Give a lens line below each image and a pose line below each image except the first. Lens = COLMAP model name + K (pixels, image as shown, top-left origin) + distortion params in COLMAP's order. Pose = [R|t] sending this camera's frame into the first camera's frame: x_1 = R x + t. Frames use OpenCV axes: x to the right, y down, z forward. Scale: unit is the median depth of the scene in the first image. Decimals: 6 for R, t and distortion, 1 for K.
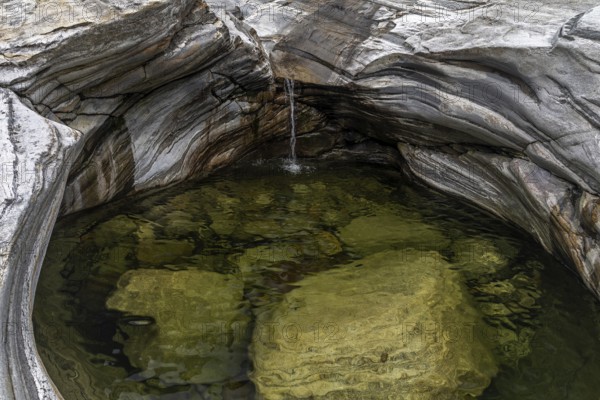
lens RADIAL K [[450.2, 0, 300.4], [0, 450.2, 194.1], [0, 0, 1]] dist [0.012946, 0.003451]
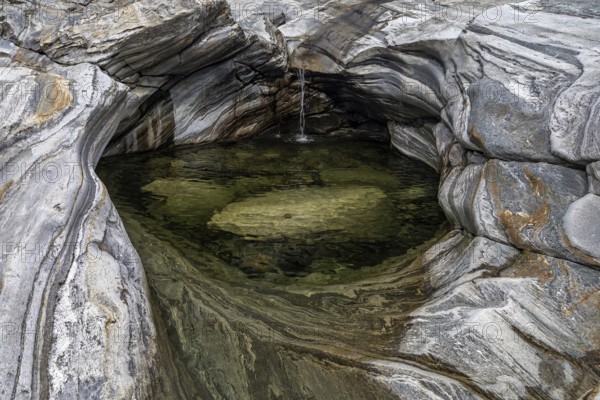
lens RADIAL K [[506.9, 0, 300.0], [0, 506.9, 200.0], [0, 0, 1]] dist [-0.001451, 0.000195]
pose [[0.977240, 0.053046, -0.205399, 0.328383], [-0.060553, 0.997701, -0.030434, 0.178908], [0.203312, 0.042178, 0.978205, -0.431809]]
